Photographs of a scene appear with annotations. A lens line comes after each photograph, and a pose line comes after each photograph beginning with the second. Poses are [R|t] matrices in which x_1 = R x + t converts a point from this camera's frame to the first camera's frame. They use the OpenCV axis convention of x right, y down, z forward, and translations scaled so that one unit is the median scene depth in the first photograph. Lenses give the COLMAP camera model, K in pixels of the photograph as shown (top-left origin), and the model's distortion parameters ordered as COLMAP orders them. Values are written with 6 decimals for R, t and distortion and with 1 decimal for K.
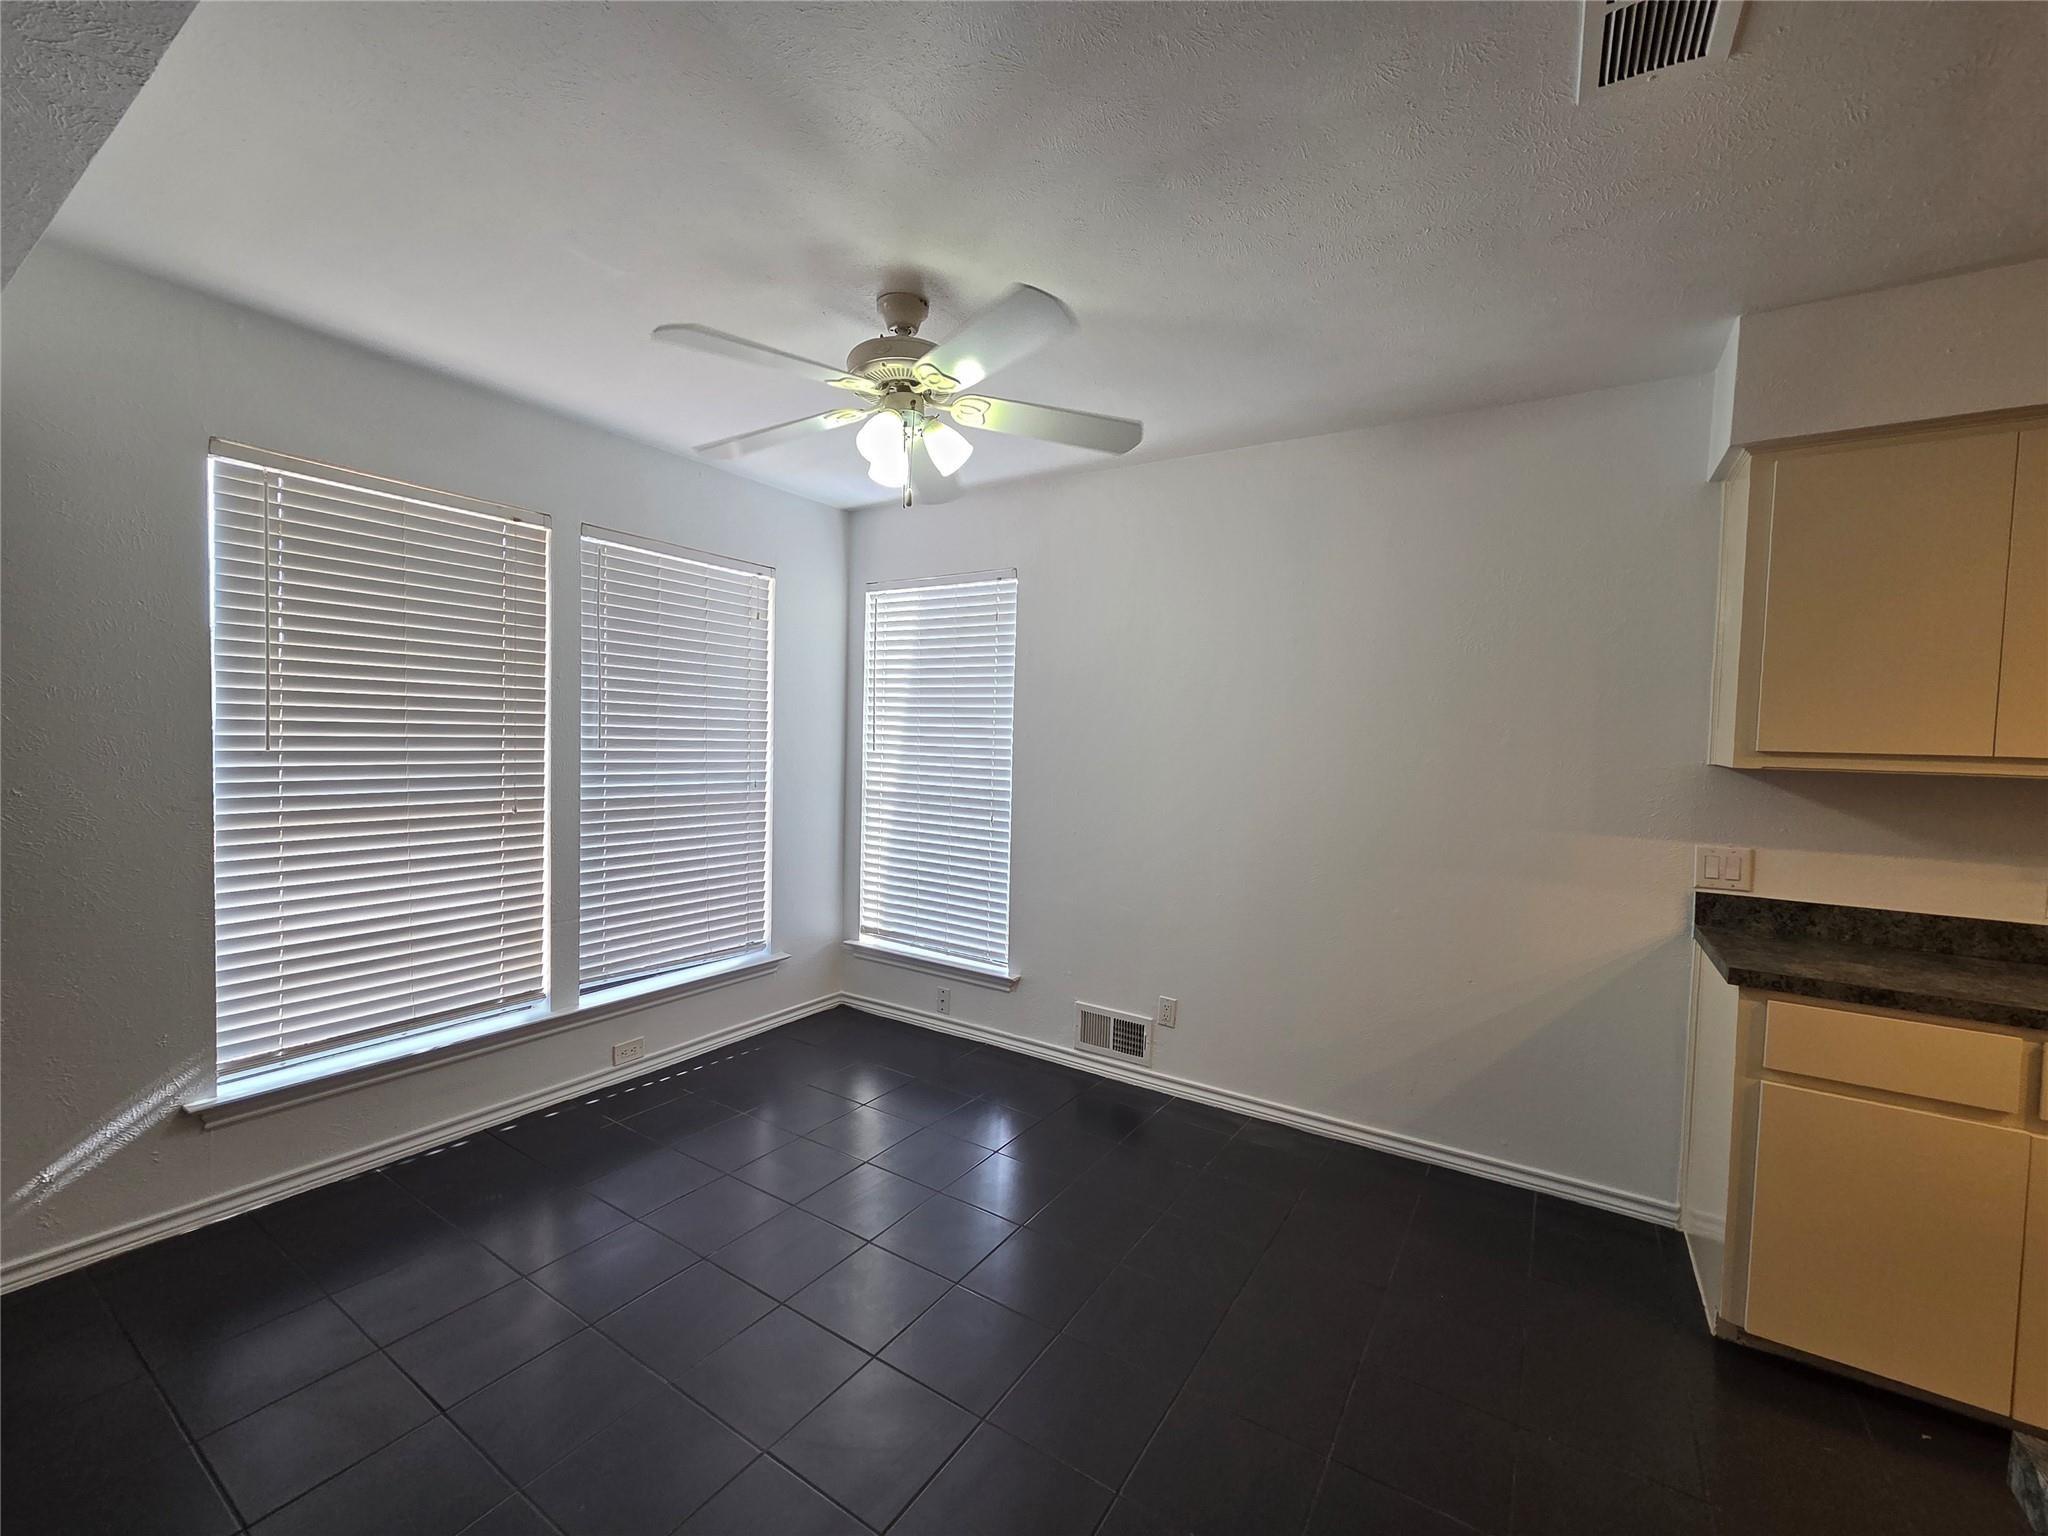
lens RADIAL K [[835.9, 0, 1011.4], [0, 835.9, 772.8], [0, 0, 1]] dist [-0.000906, -0.000102]
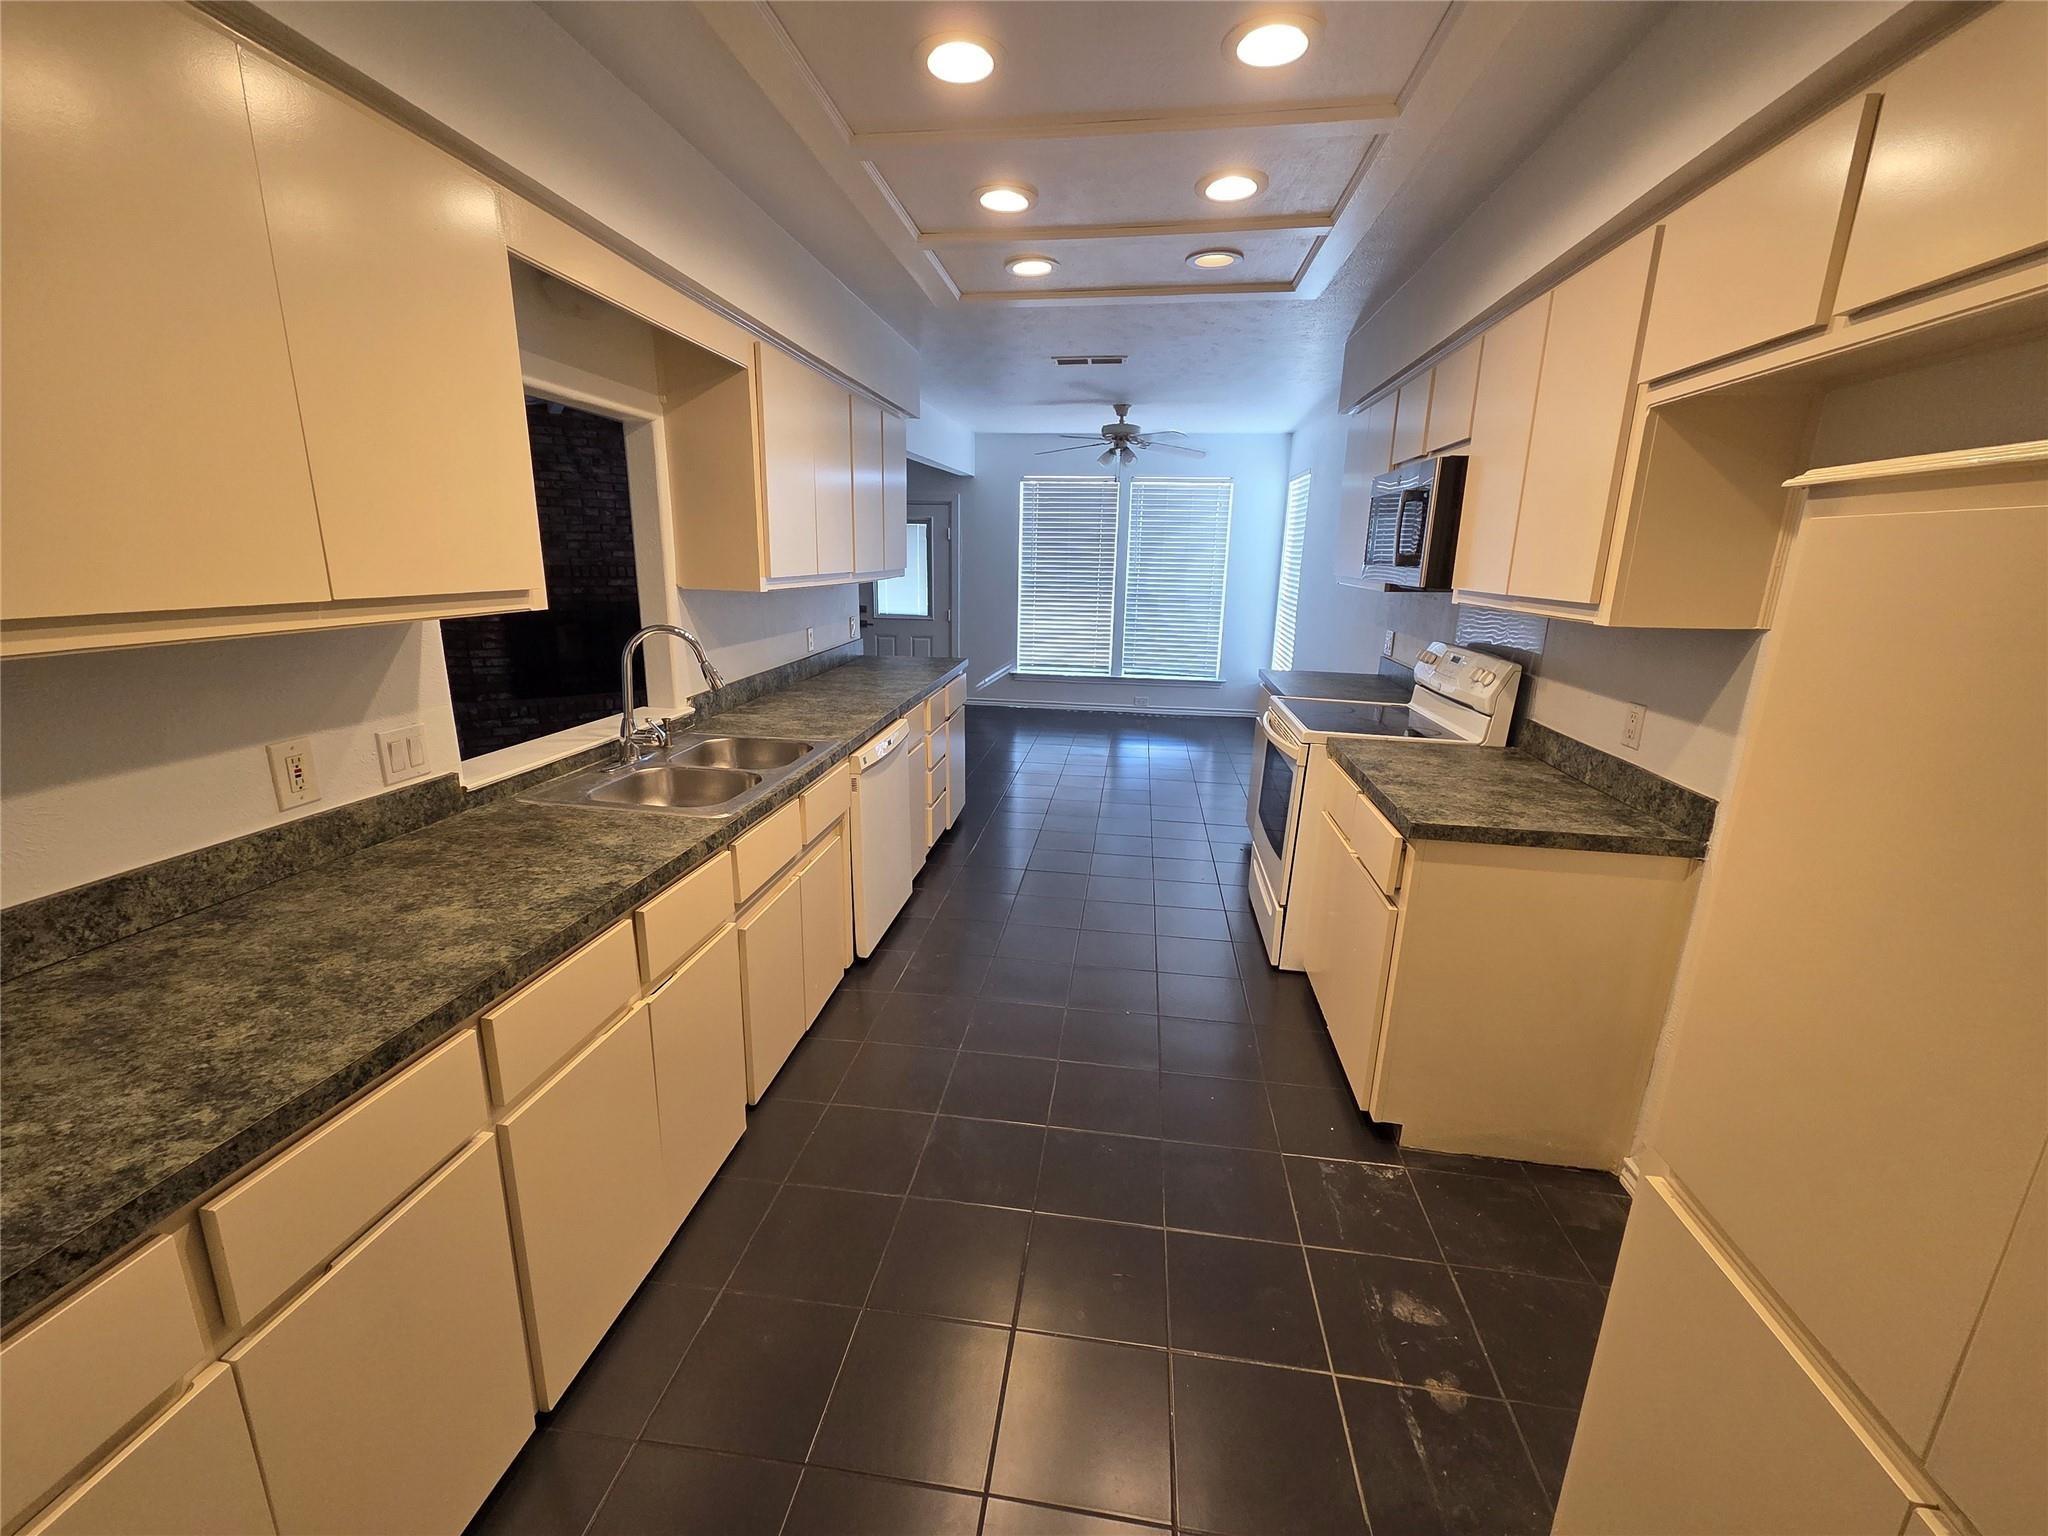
lens RADIAL K [[835.9, 0, 1020.9], [0, 835.9, 772.7], [0, 0, 1]] dist [-0.000906, -0.000102]
pose [[0.437260, 0.218444, -0.872402, 2.076317], [-0.044375, 0.974111, 0.221670, 0.019202], [0.898240, -0.058215, 0.435634, -0.510294]]
